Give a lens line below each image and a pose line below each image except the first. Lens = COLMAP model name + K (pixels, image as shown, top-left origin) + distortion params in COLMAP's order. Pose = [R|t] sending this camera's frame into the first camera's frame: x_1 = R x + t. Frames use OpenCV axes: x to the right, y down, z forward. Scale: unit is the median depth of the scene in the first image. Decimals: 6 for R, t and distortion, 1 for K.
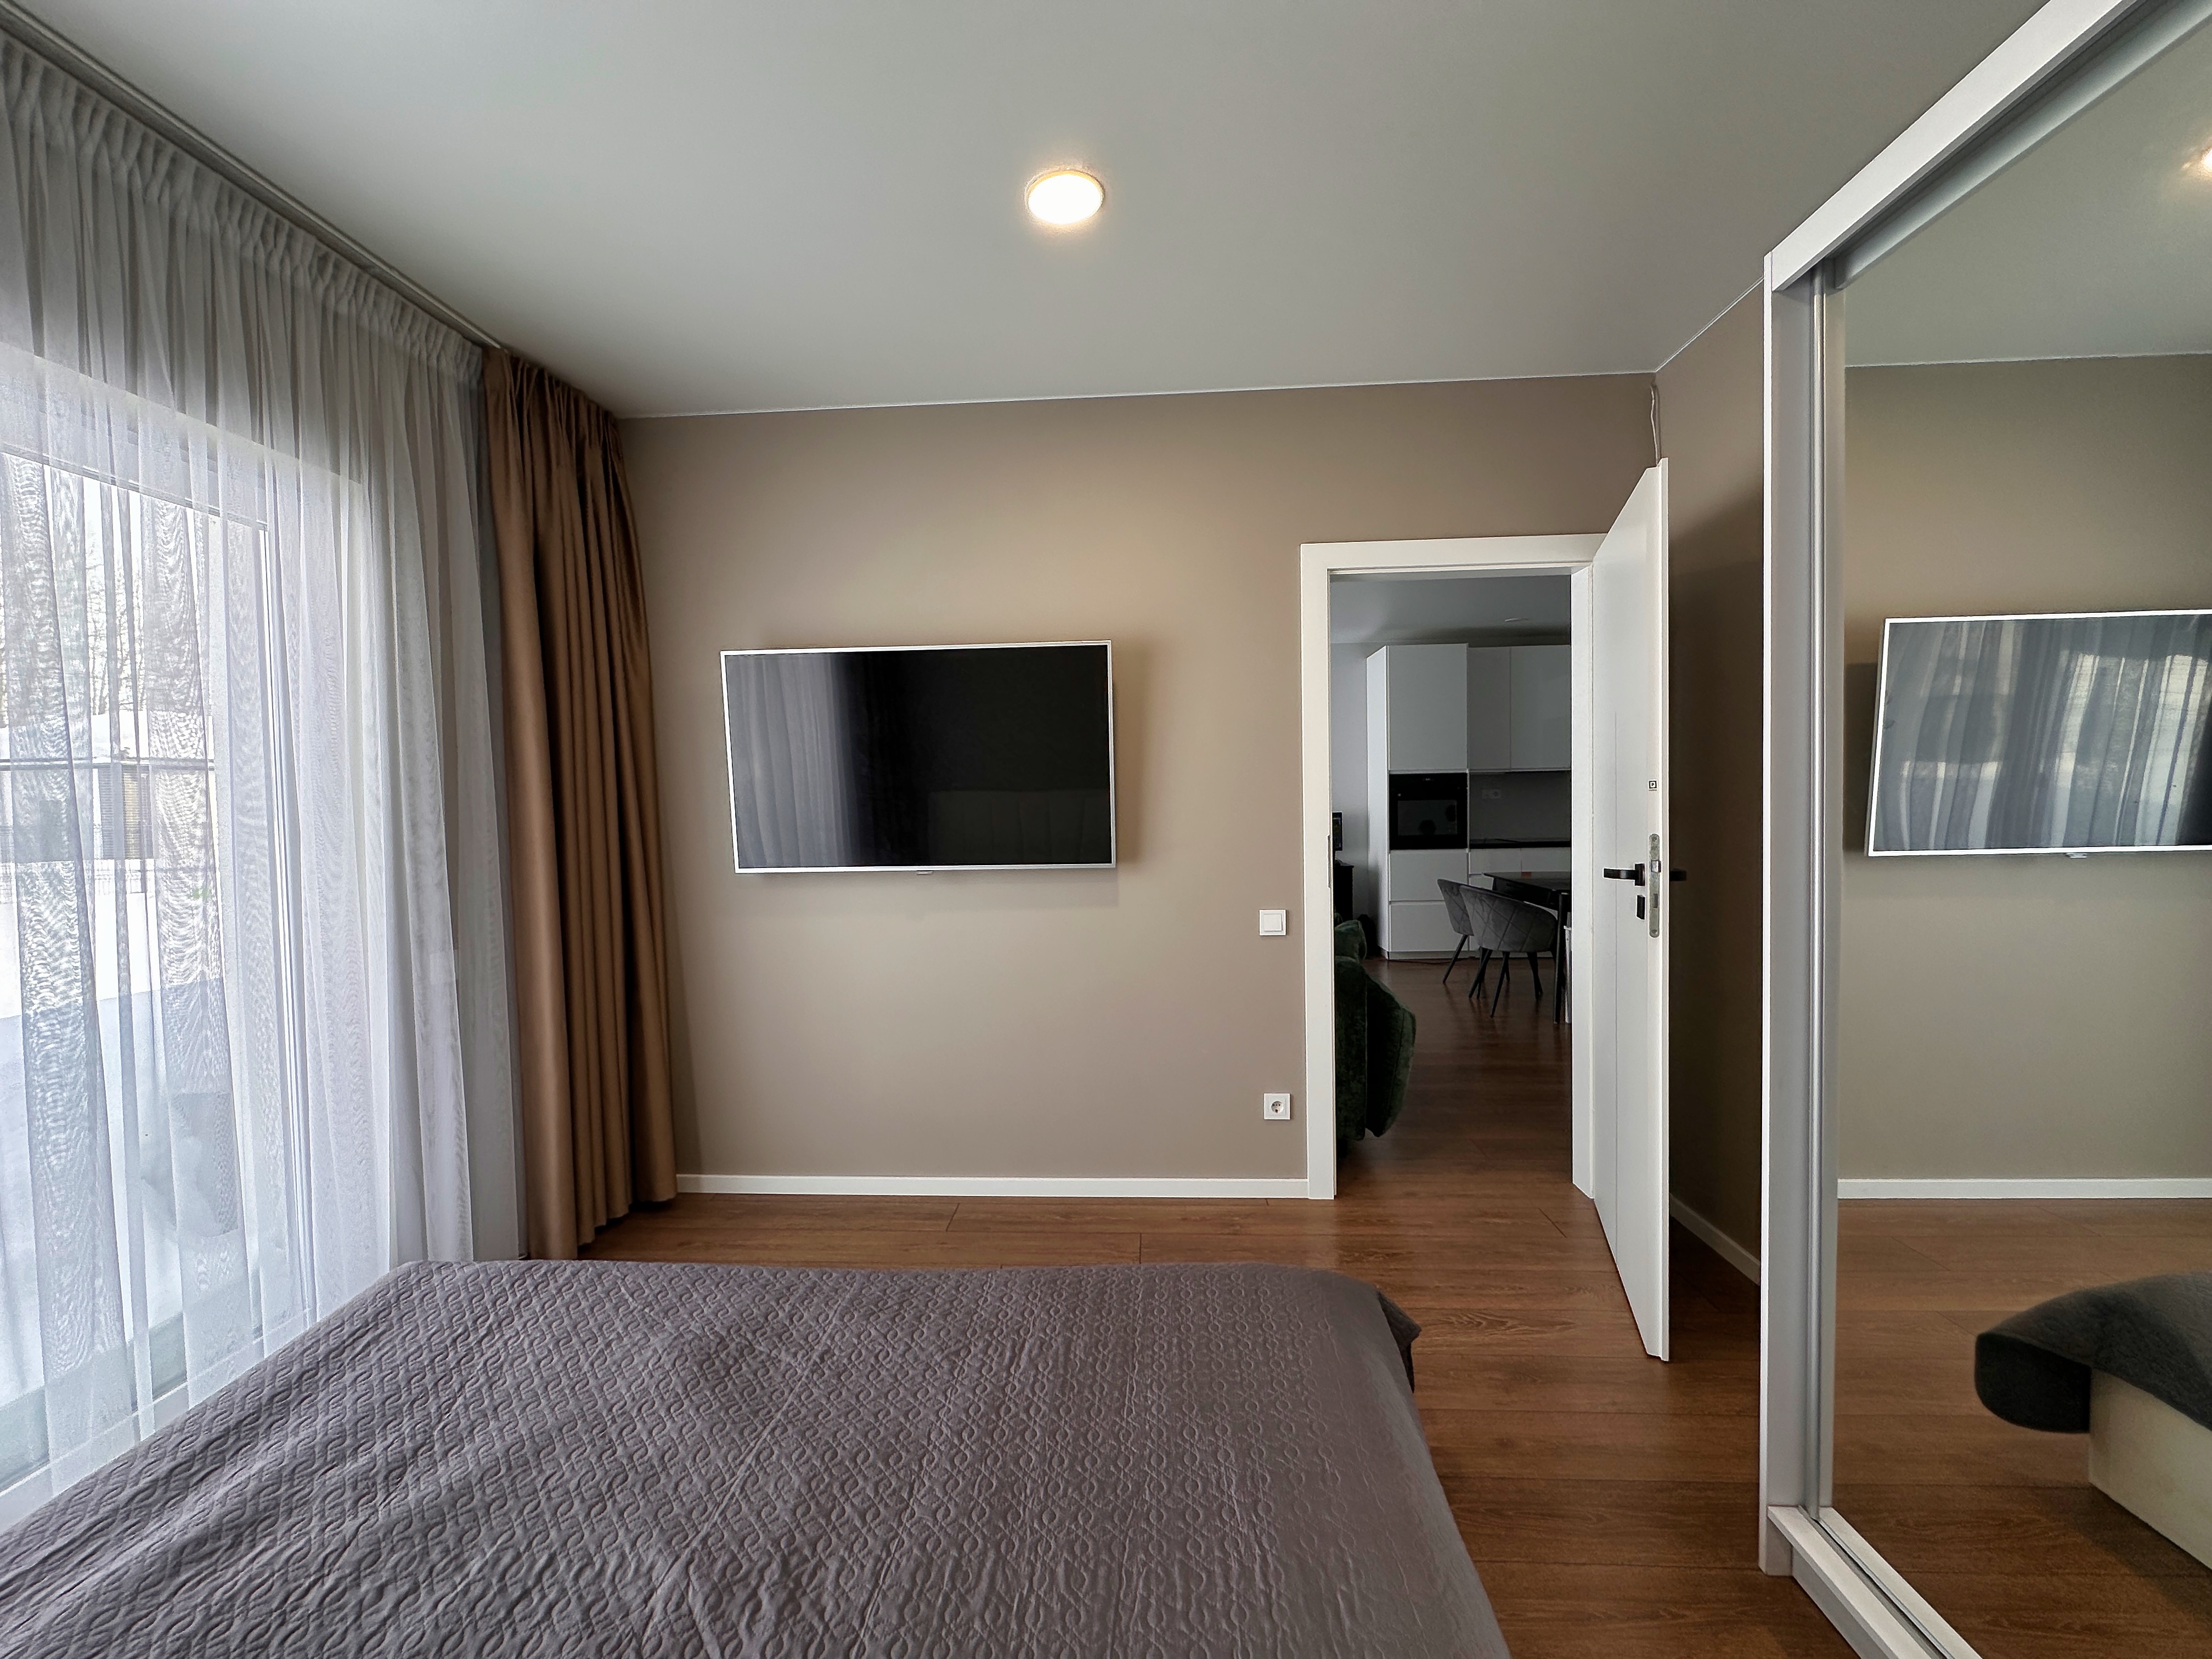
lens RADIAL K [[881.6, 0, 1105.1], [0, 881.6, 829.9], [0, 0, 1]] dist [-0.003389, 0.000953]
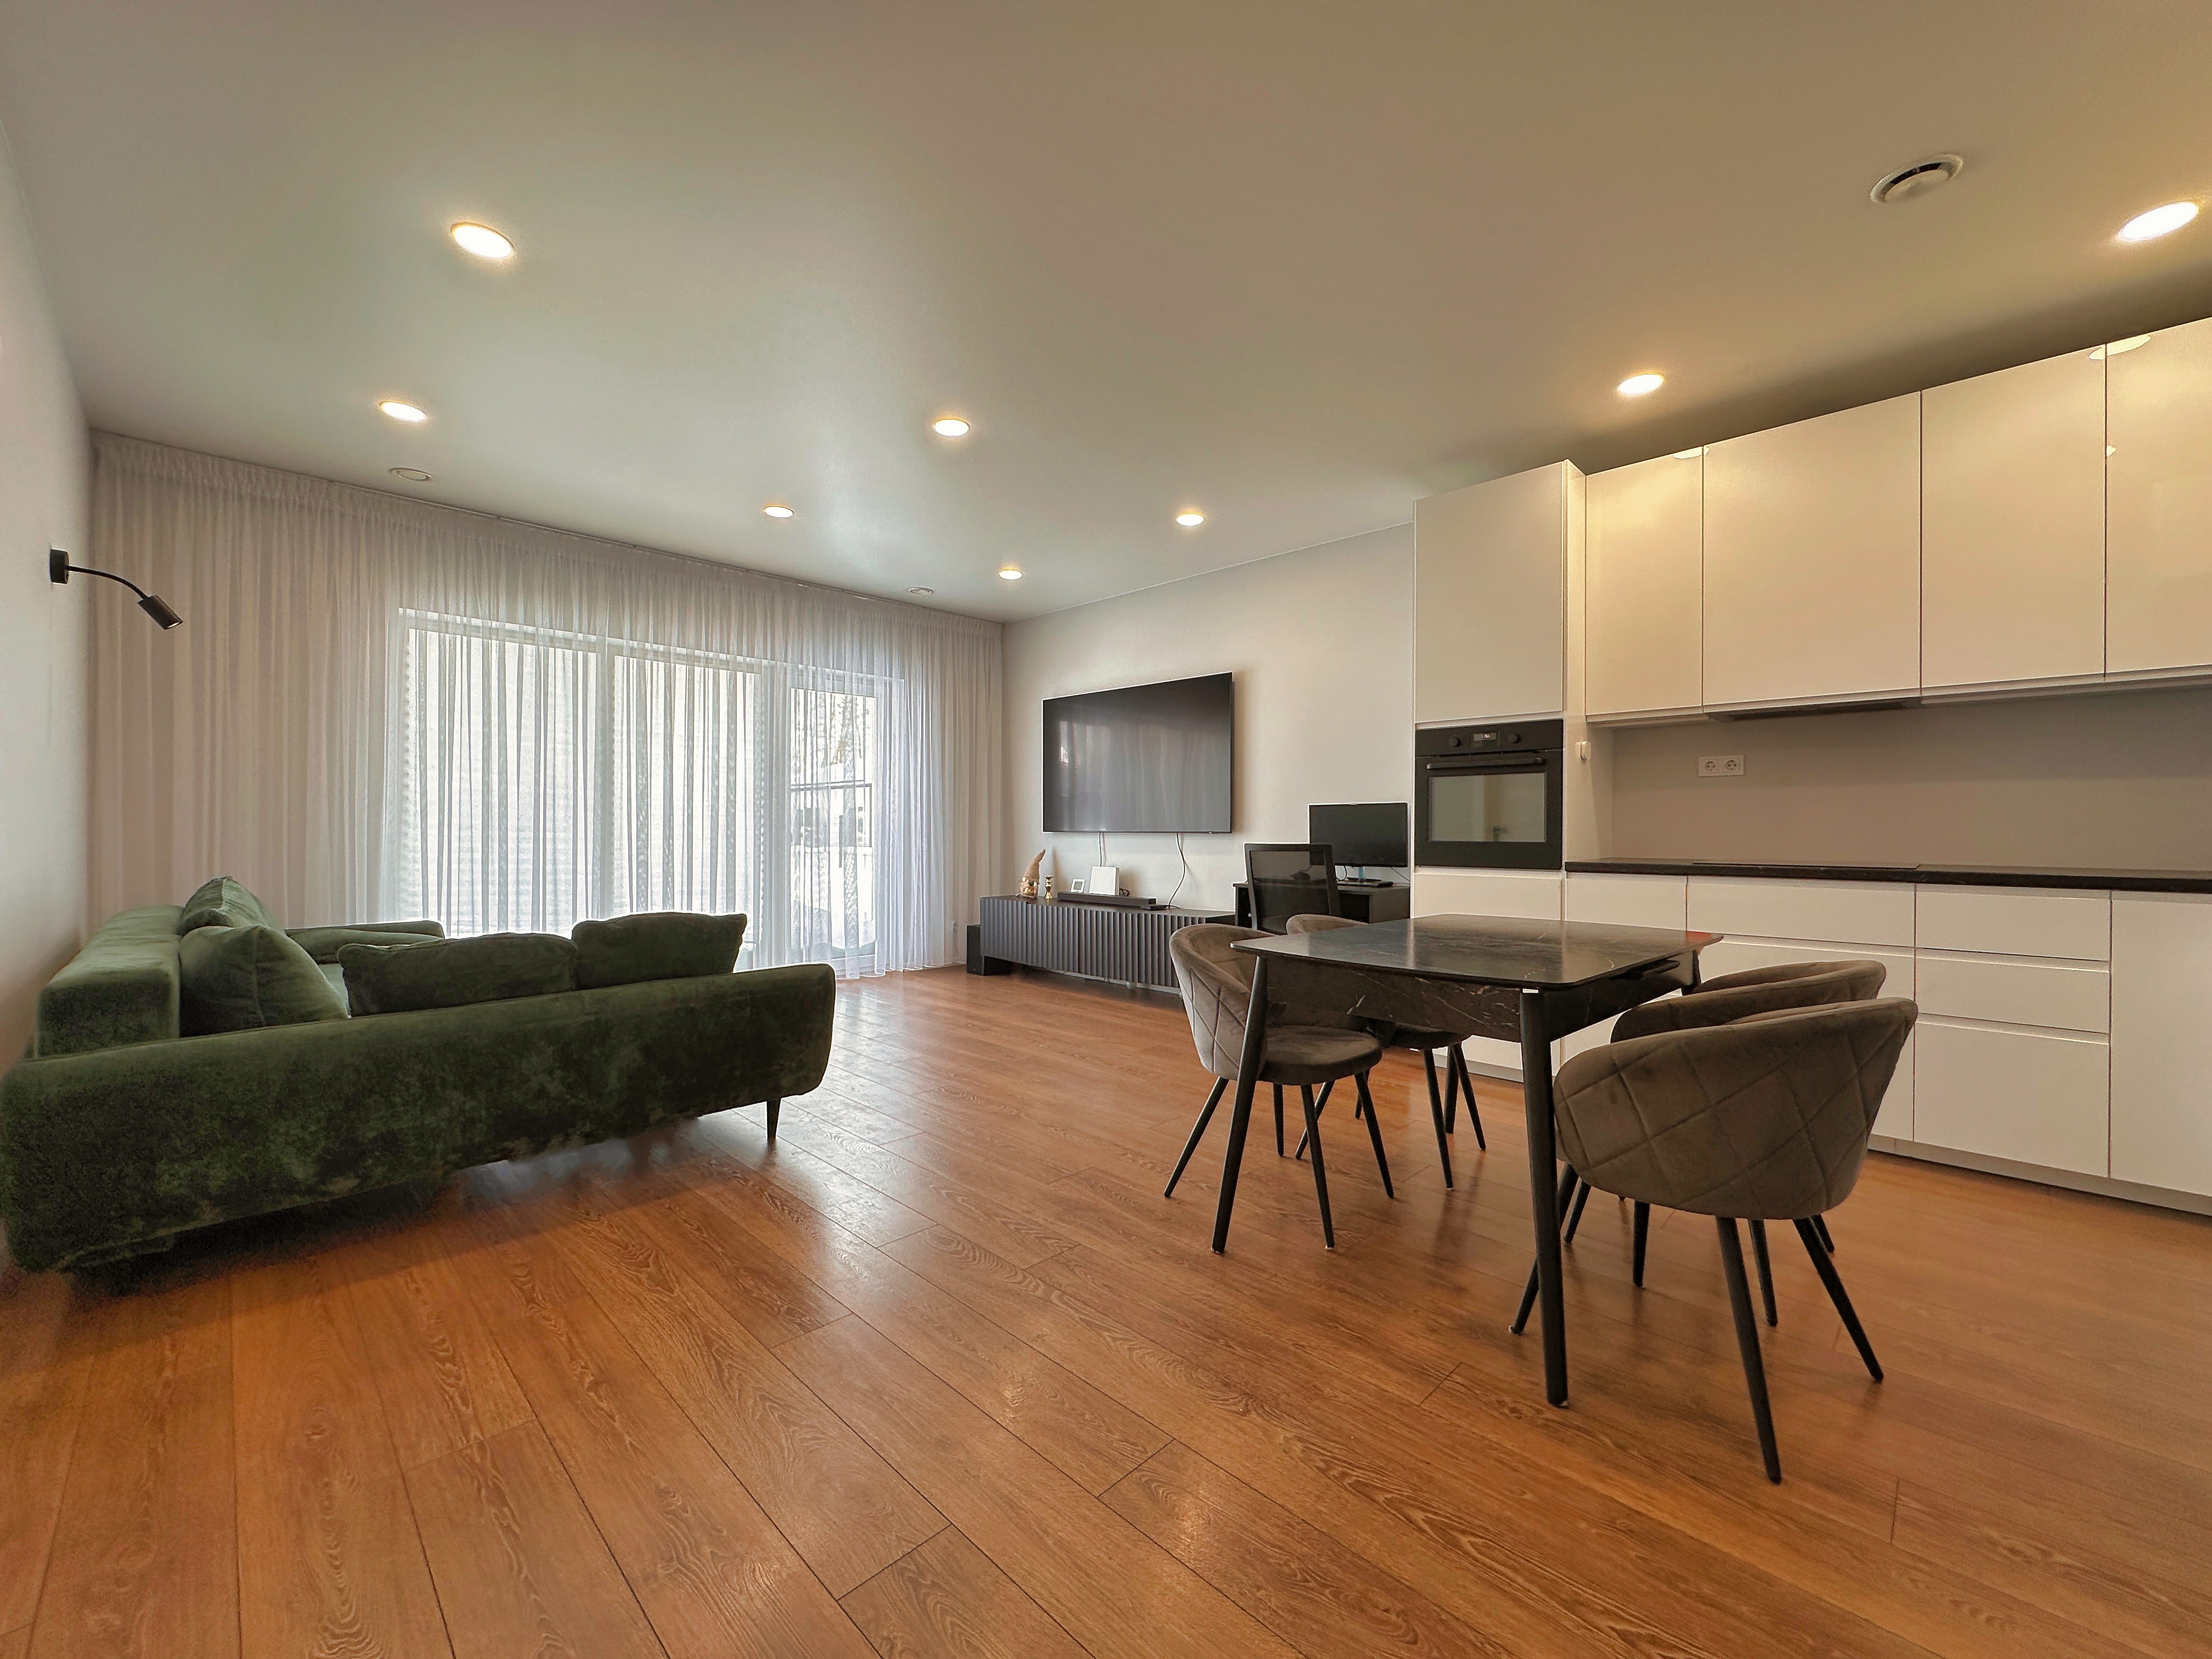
lens RADIAL K [[881.6, 0, 1105.1], [0, 881.6, 829.9], [0, 0, 1]] dist [-0.003389, 0.000953]
pose [[0.749059, 0.020709, -0.662180, 0.546039], [-0.035212, 0.999343, -0.008579, 0.010971], [0.661567, 0.029742, 0.749296, 0.454494]]
